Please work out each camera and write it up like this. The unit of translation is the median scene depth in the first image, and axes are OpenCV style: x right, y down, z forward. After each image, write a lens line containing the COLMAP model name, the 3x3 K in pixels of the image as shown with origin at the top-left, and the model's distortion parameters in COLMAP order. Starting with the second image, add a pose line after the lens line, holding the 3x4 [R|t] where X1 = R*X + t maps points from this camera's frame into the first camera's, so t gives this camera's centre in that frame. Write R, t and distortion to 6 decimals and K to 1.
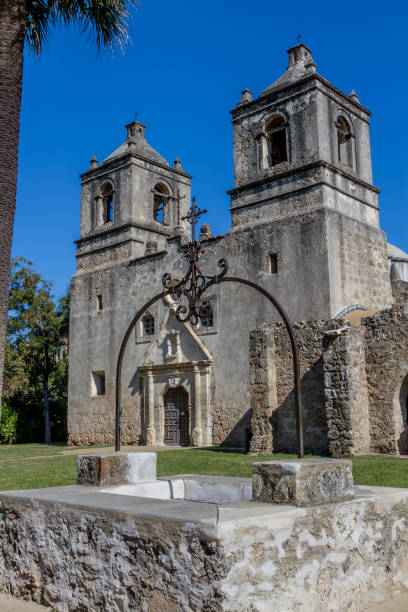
lens RADIAL K [[633.8, 0, 204.6], [0, 633.8, 298.8], [0, 0, 1]] dist [0.000539, 0.003803]
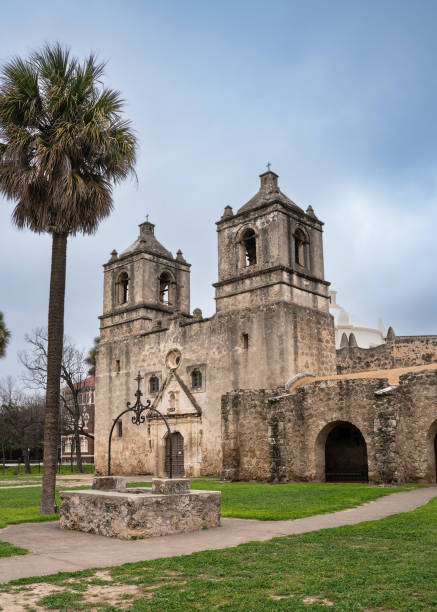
lens RADIAL K [[583.4, 0, 201.0], [0, 583.4, 351.4], [0, 0, 1]] dist [-0.077643, -0.000440]
pose [[0.999407, 0.000295, -0.034439, 0.053334], [0.000200, 0.999897, 0.014363, -0.048510], [0.034439, -0.014361, 0.999304, -0.217226]]
